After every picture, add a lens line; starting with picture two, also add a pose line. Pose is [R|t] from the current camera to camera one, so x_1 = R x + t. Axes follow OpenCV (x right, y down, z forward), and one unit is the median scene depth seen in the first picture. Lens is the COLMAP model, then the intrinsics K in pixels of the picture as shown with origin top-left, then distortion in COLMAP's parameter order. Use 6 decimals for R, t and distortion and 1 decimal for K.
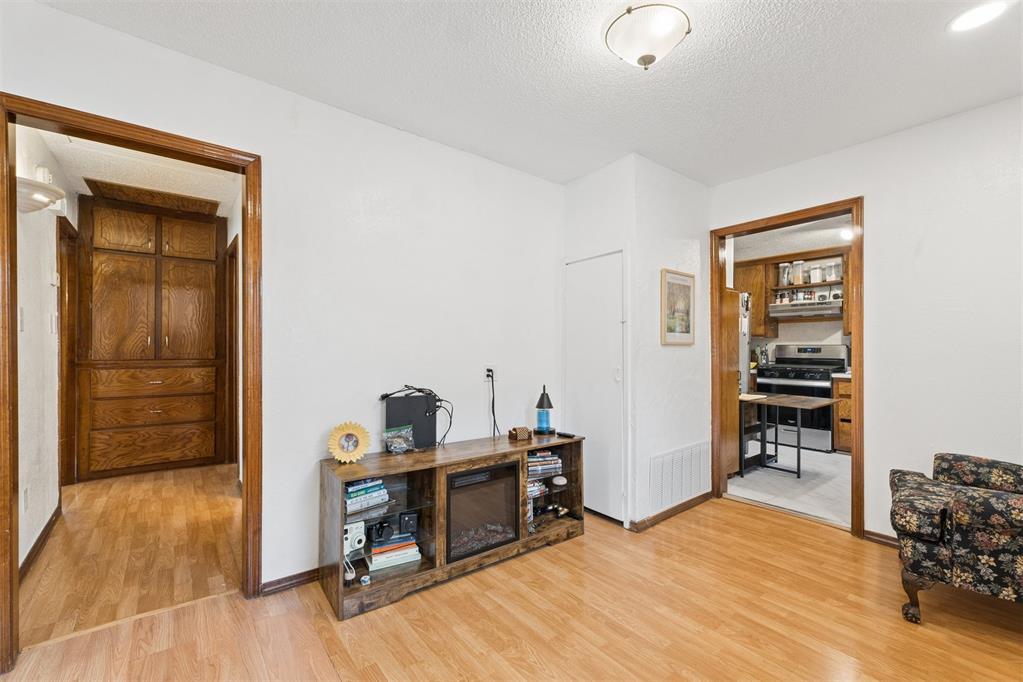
lens RADIAL K [[426.1, 0, 511.8], [0, 426.1, 343.6], [0, 0, 1]] dist [0.000734, -0.000127]
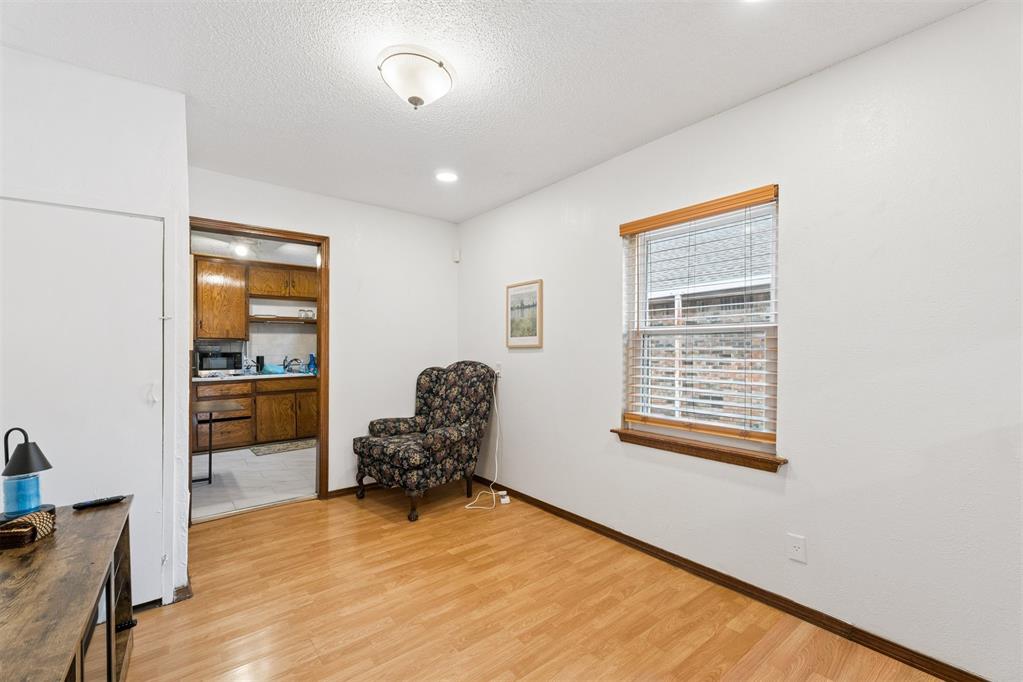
lens RADIAL K [[435.5, 0, 500.5], [0, 435.5, 350.2], [0, 0, 1]] dist [0.013576, 0.000055]
pose [[0.008208, -0.001202, 0.999966, -0.551169], [-0.007703, 0.999970, 0.001266, -0.004840], [-0.999937, -0.007713, 0.008199, 0.496401]]
